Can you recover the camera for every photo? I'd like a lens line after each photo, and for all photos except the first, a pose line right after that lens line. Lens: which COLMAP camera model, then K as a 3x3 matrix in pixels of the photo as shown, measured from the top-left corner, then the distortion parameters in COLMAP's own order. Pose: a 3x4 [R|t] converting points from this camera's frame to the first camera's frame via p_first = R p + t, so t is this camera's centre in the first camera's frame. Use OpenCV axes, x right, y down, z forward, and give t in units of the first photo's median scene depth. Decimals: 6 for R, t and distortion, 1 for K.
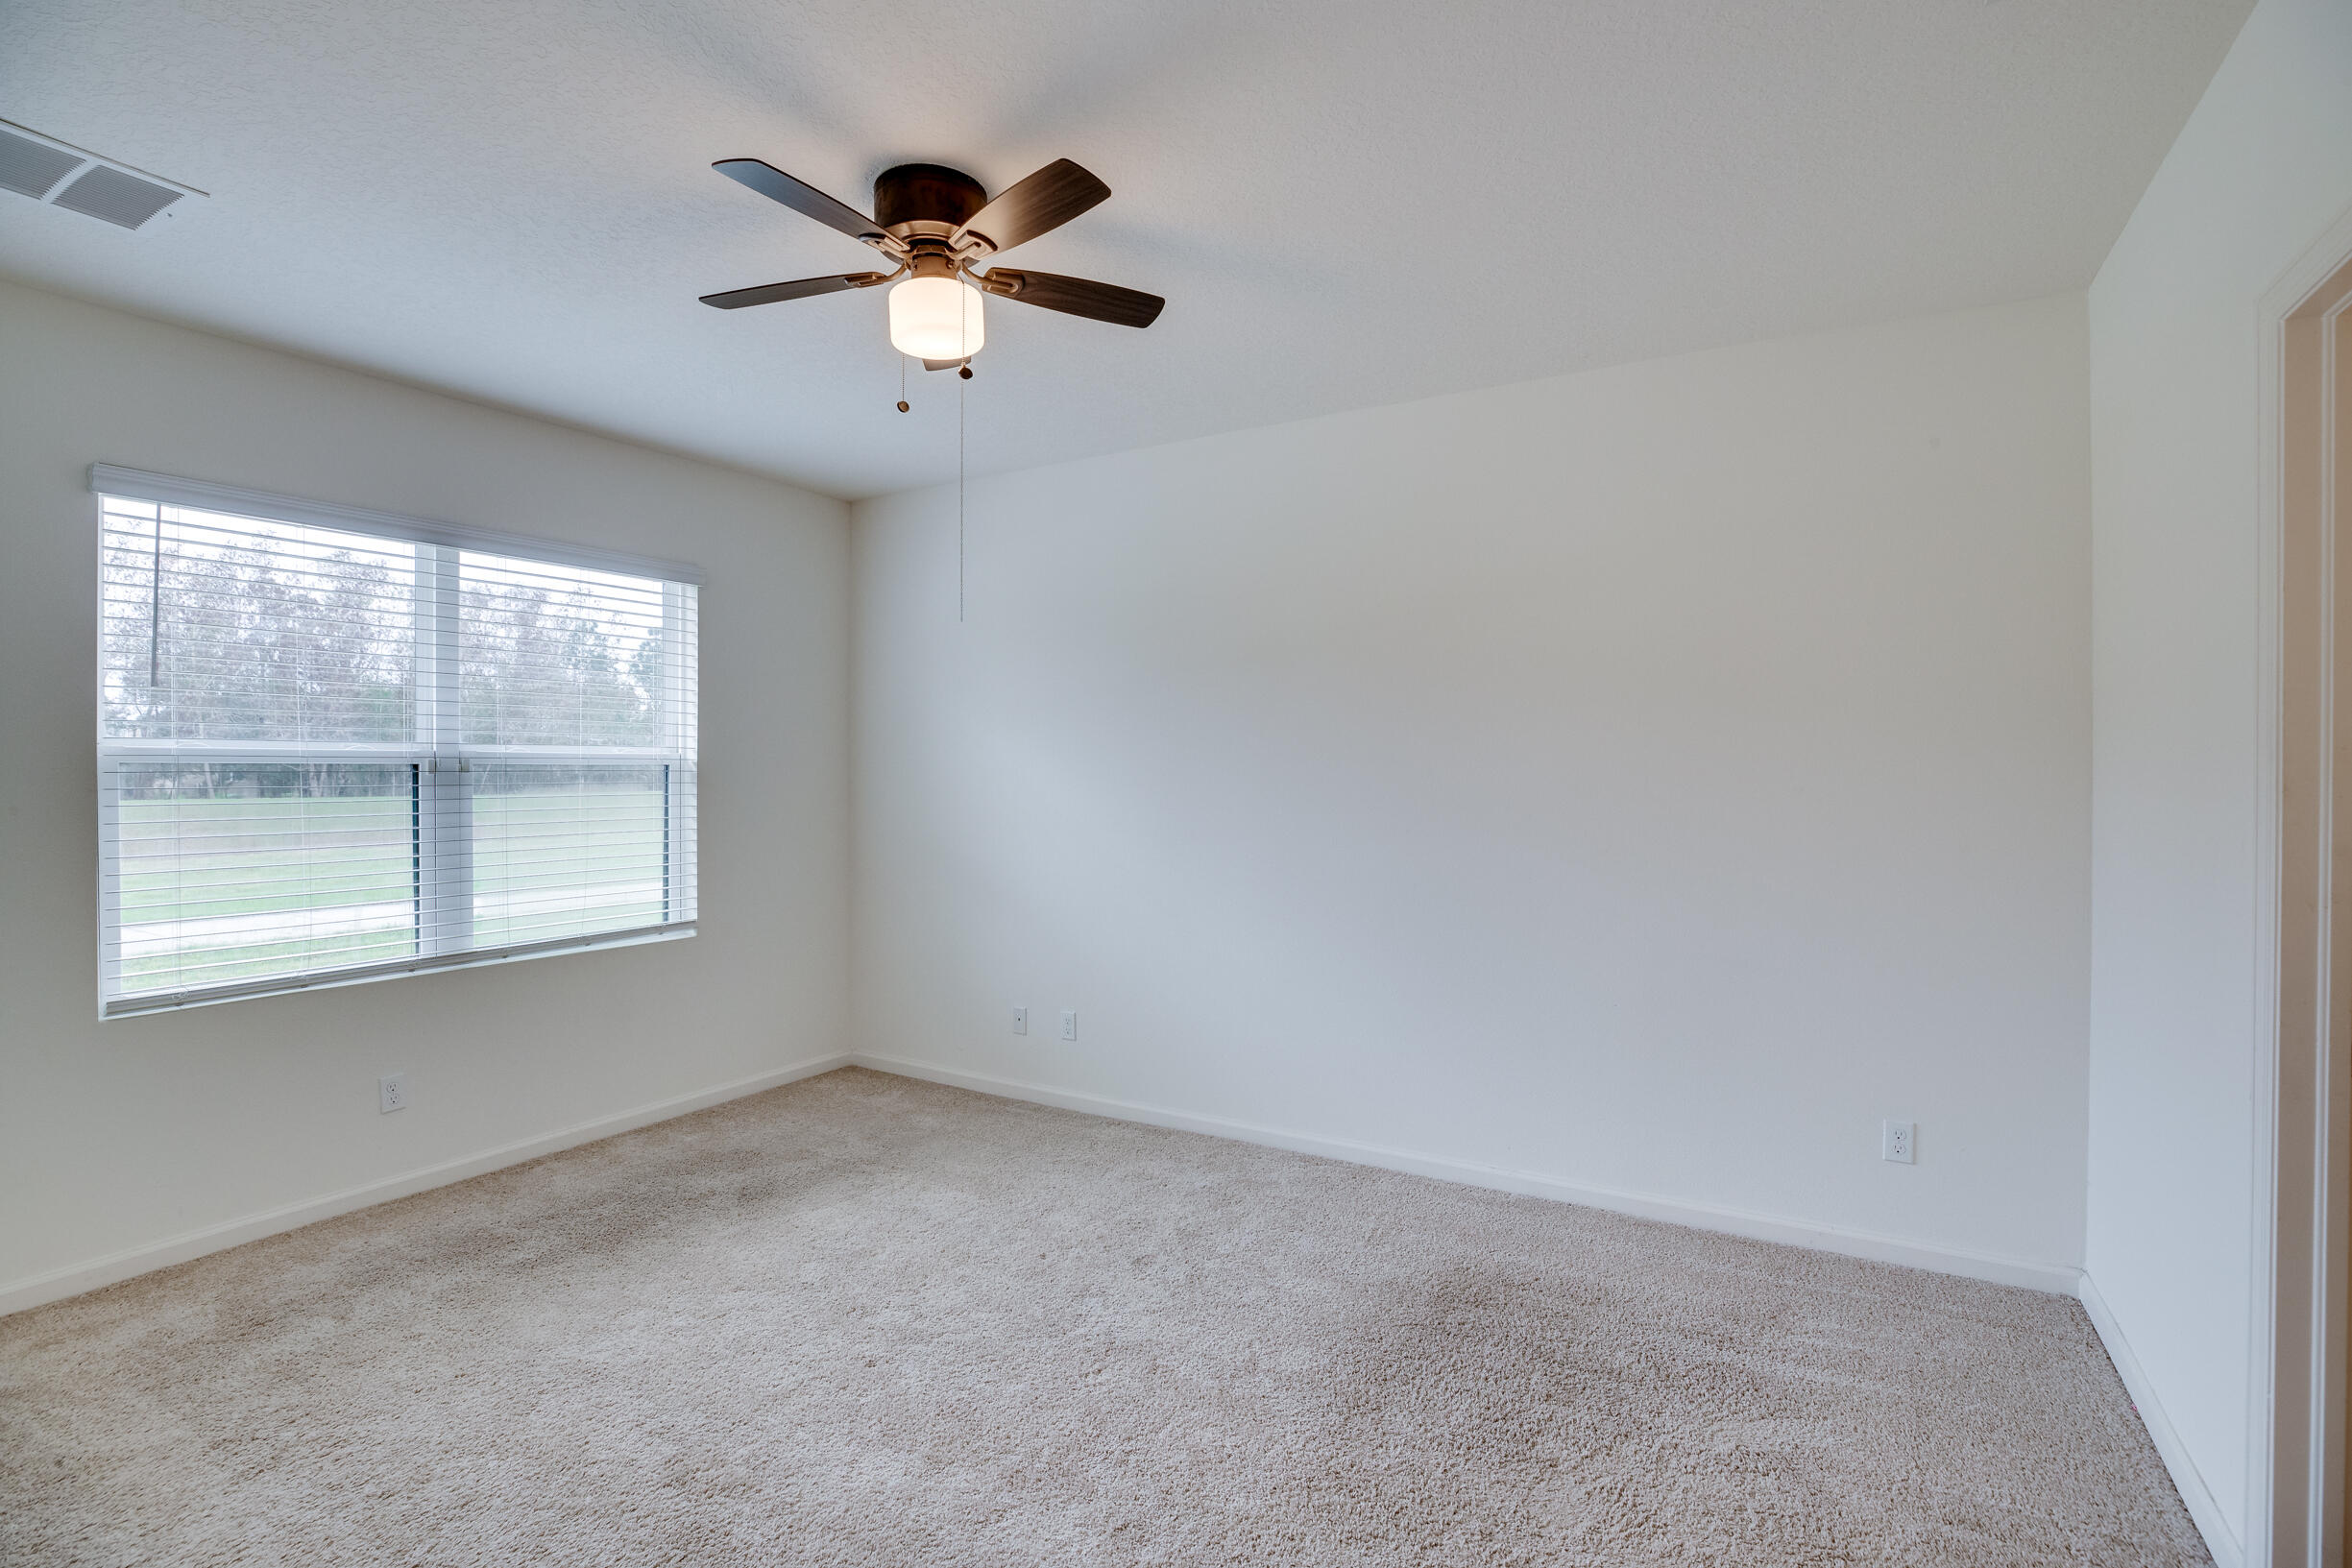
lens RADIAL K [[1084.8, 0, 1186.0], [0, 1084.8, 778.2], [0, 0, 1]] dist [-0.042499, 0.013696]
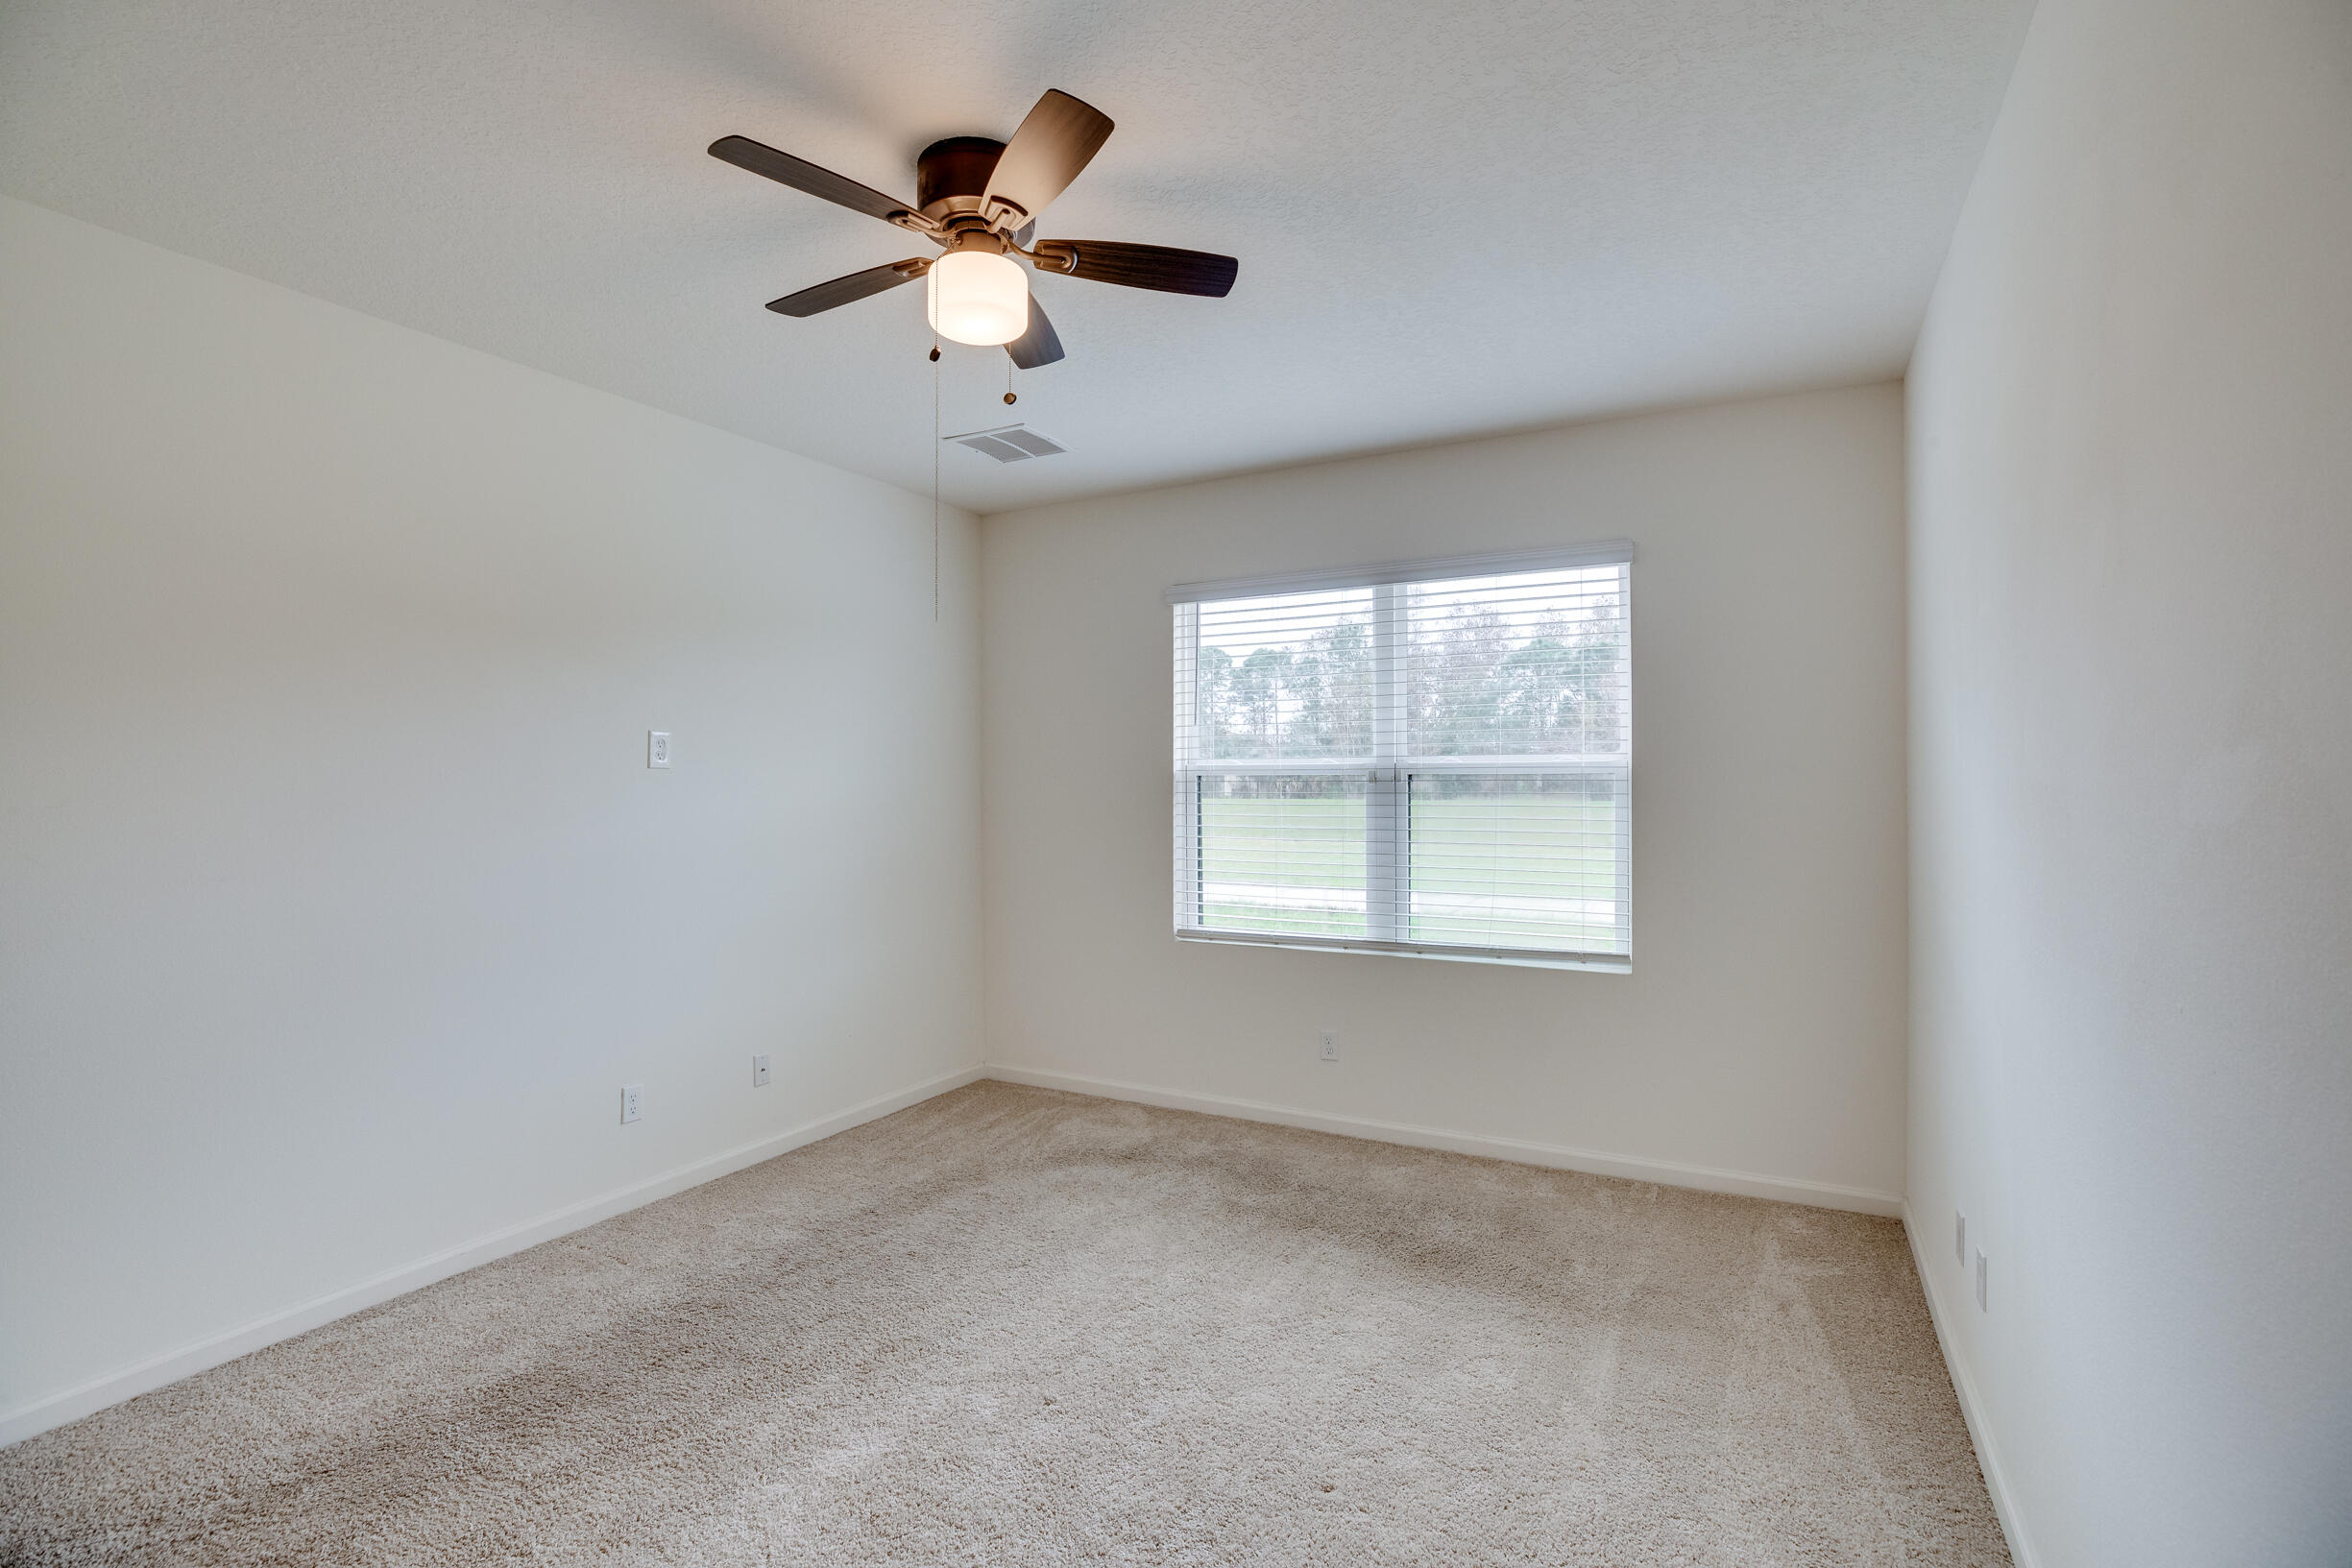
lens RADIAL K [[1084.8, 0, 1186.0], [0, 1084.8, 778.2], [0, 0, 1]] dist [-0.042499, 0.013696]
pose [[0.043271, 0.000626, -0.999063, 0.461008], [-0.002508, 0.999997, 0.000518, -0.008997], [0.999060, 0.002484, 0.043272, 0.743418]]
